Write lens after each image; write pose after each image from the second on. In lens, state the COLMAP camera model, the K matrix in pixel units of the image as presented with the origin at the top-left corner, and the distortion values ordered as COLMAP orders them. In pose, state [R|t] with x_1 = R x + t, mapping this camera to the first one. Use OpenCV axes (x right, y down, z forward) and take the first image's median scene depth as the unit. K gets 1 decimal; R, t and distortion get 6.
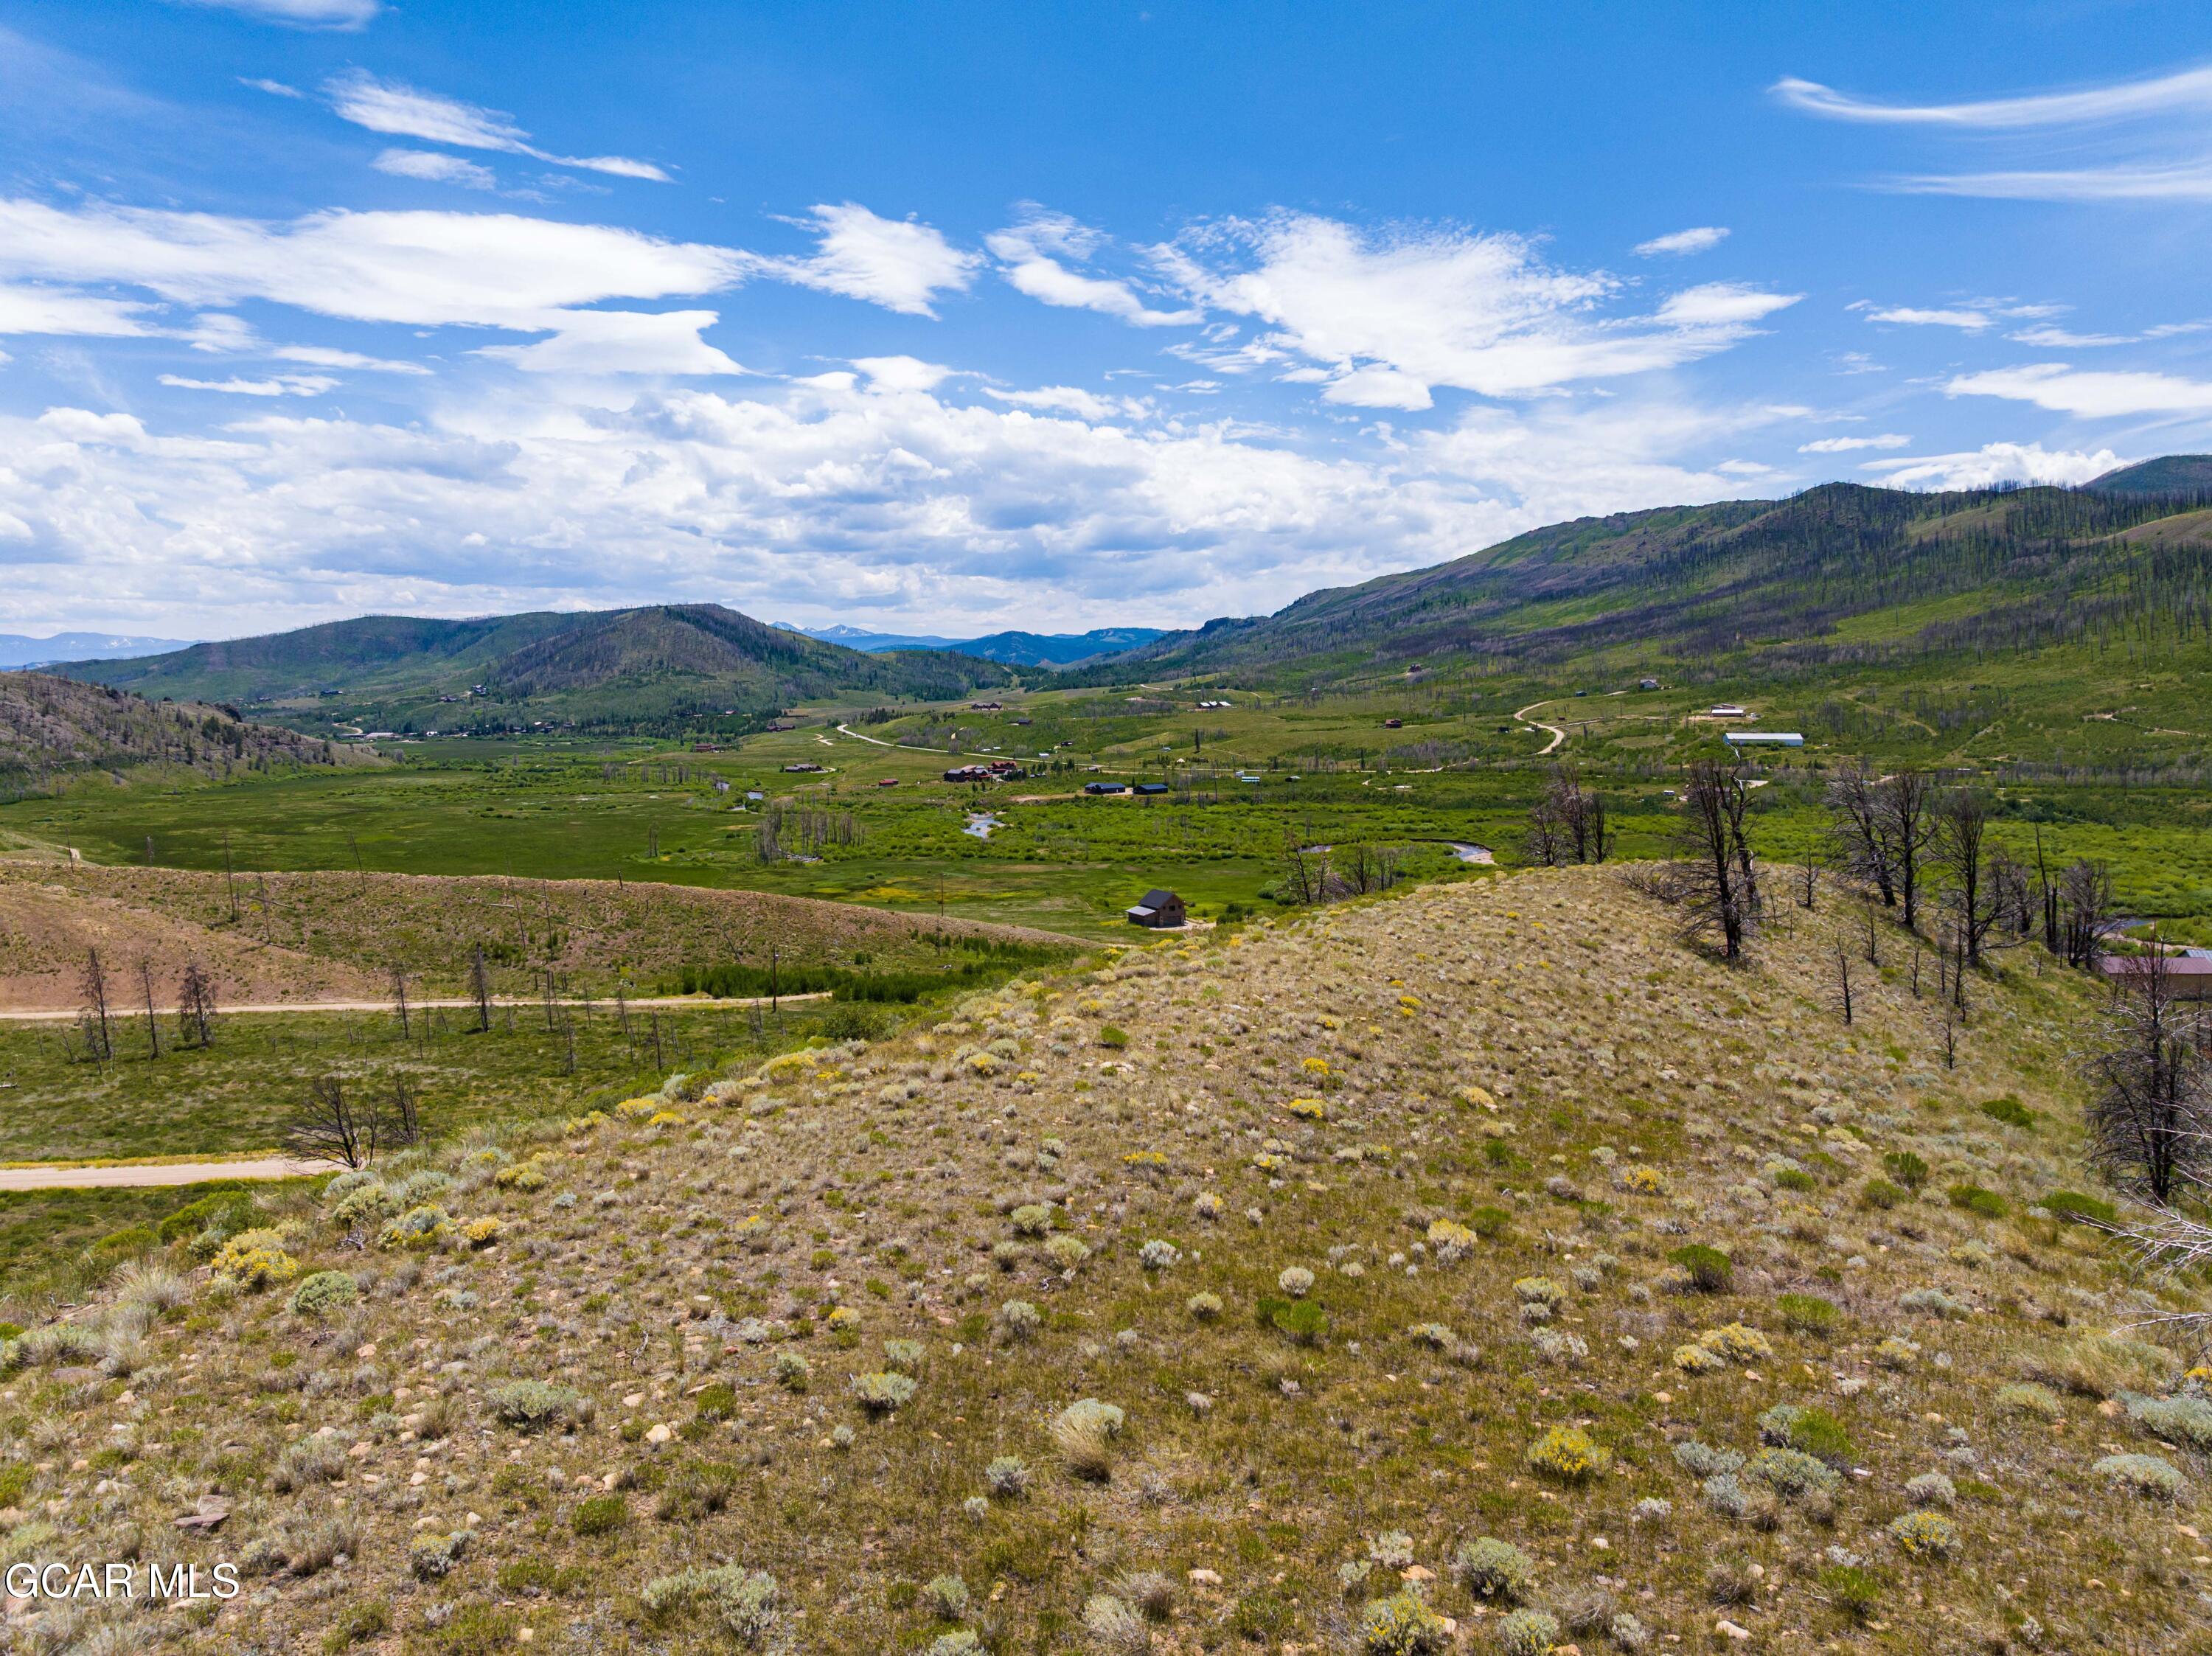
lens RADIAL K [[1549.0, 0, 1114.9], [0, 1549.0, 836.5], [0, 0, 1]] dist [-0.031713, -0.007150]
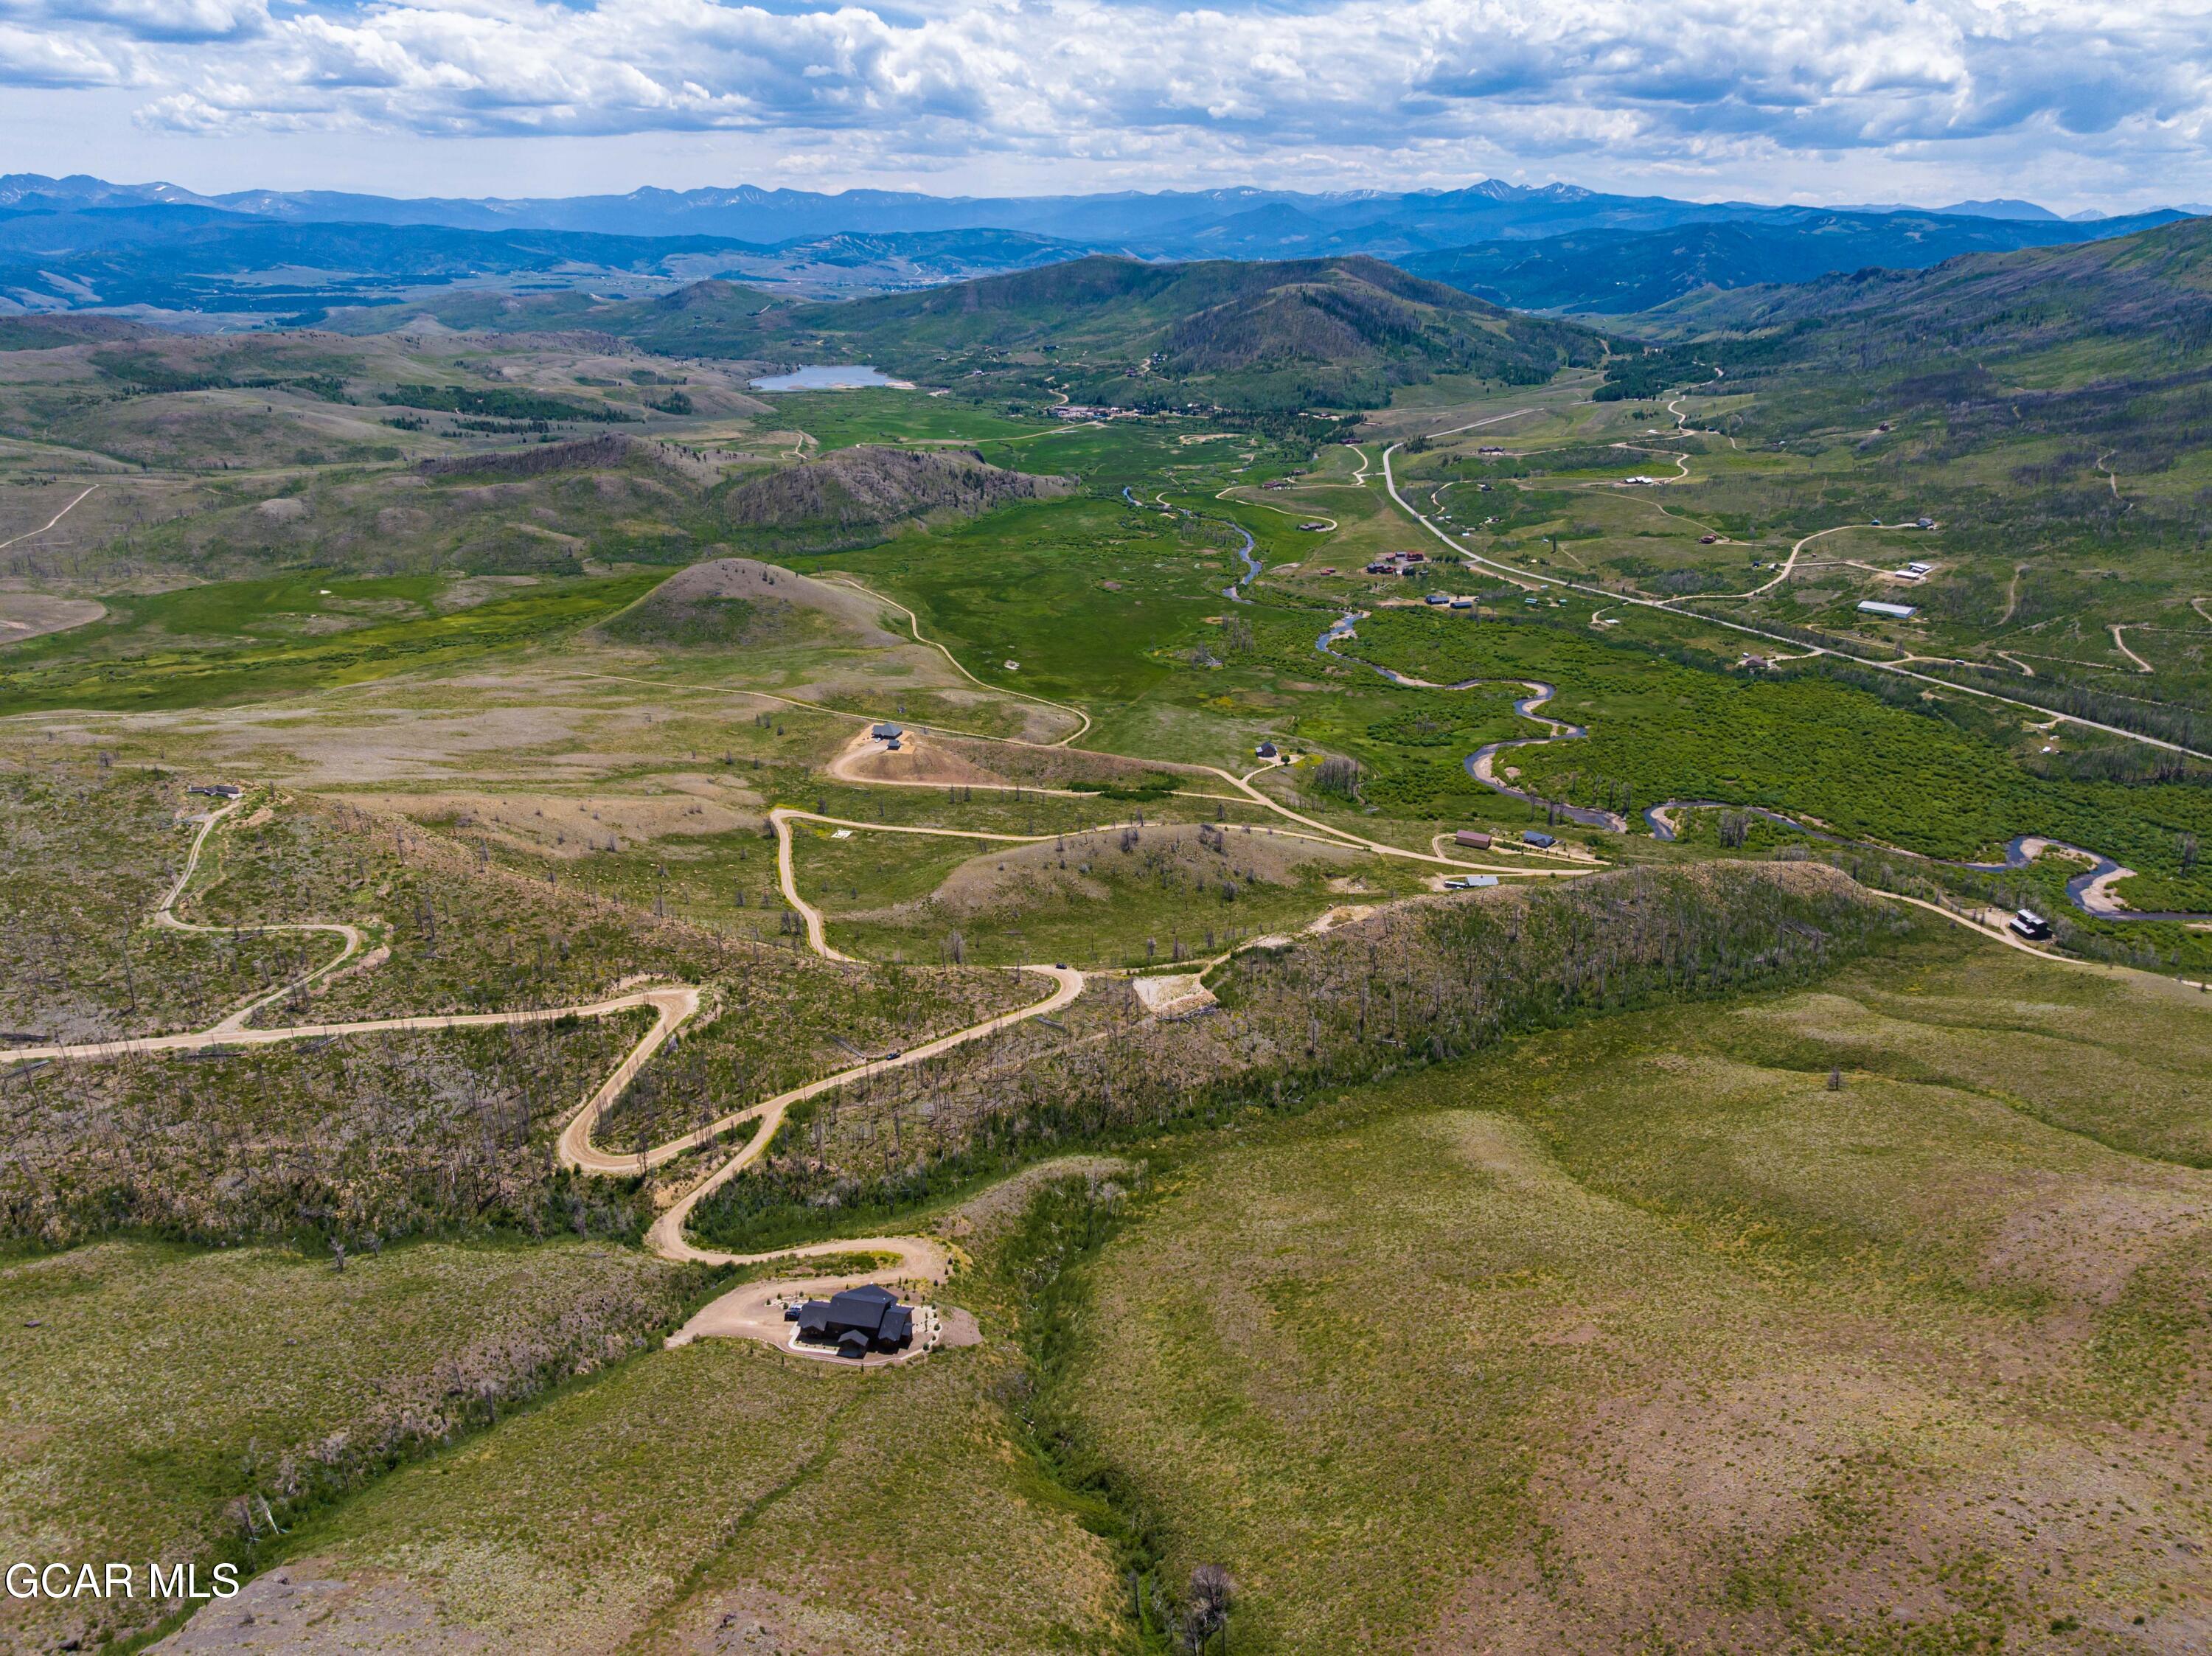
lens RADIAL K [[1549.7, 0, 1106.0], [0, 1549.7, 828.0], [0, 0, 1]] dist [-0.028474, 0.004818]
pose [[0.901738, 0.157347, -0.402629, 0.566359], [-0.043764, 0.959846, 0.277091, -0.358265], [0.430062, -0.232243, 0.872416, -0.986489]]
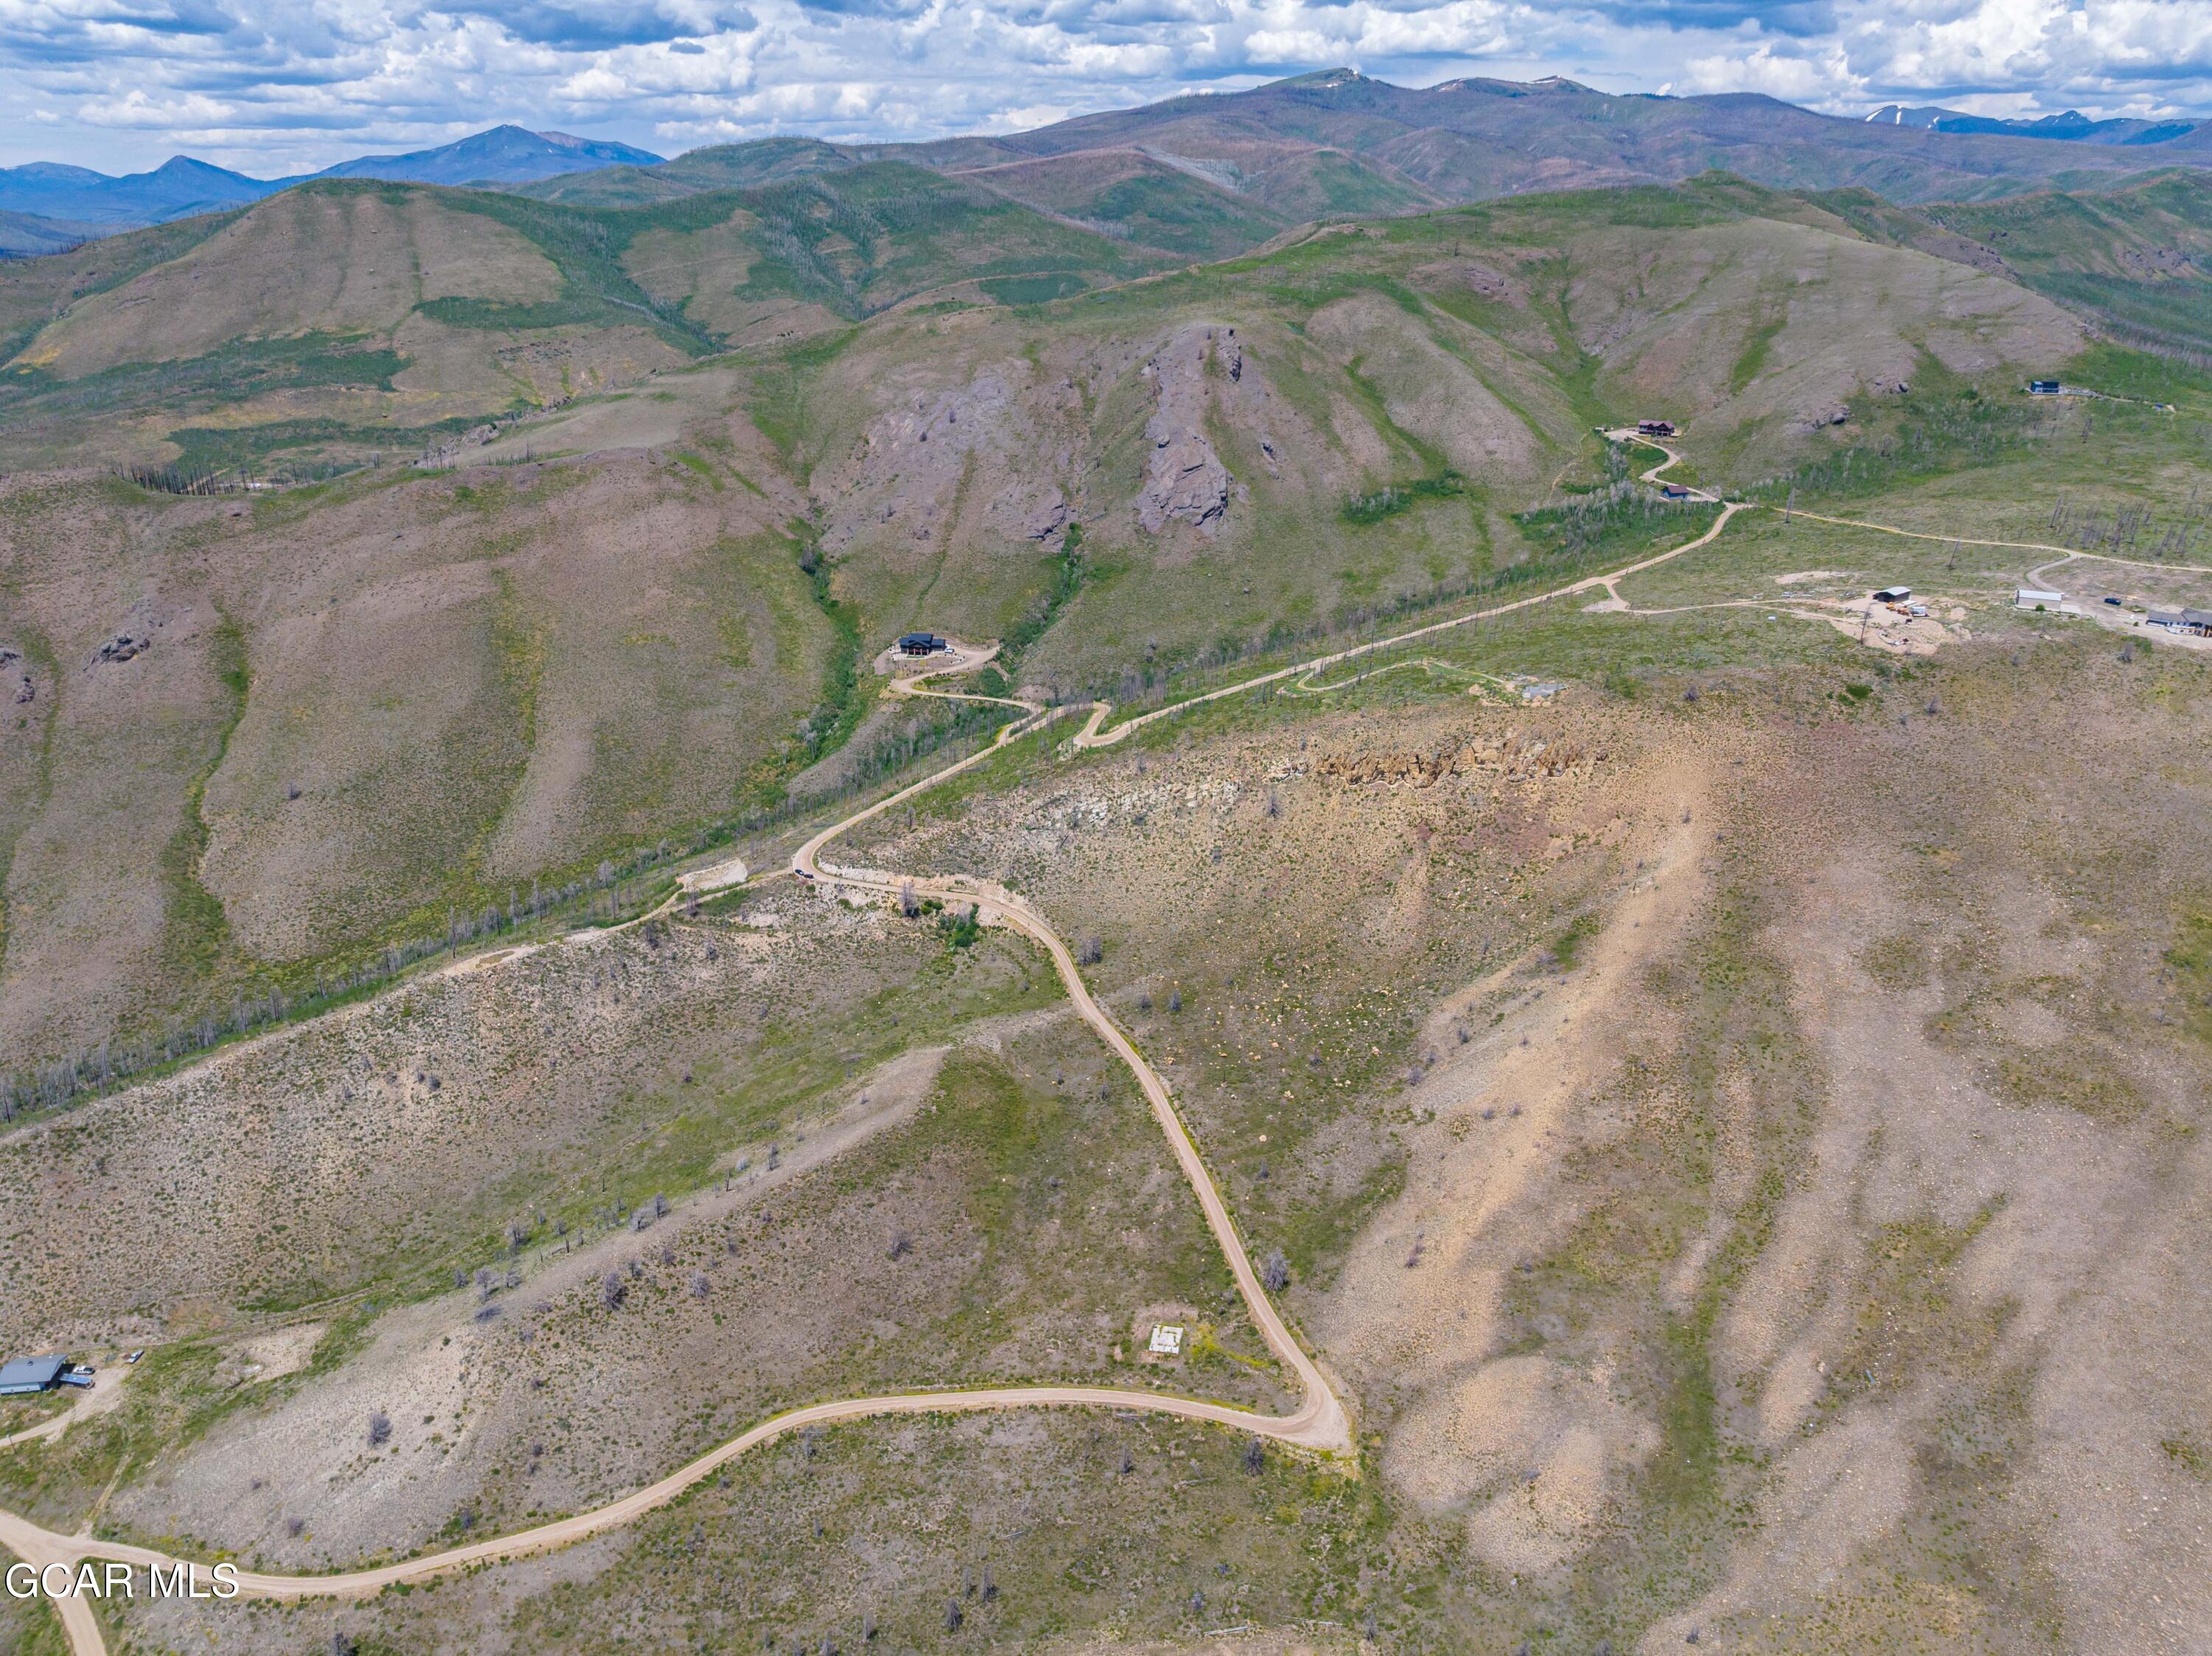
lens RADIAL K [[1554.8, 0, 1106.0], [0, 1554.8, 828.0], [0, 0, 1]] dist [-0.032701, 0.003063]
pose [[-0.929426, -0.132635, 0.344348, -0.386342], [0.044727, 0.885798, 0.461911, -0.519560], [-0.366289, 0.444713, -0.817351, 0.606146]]
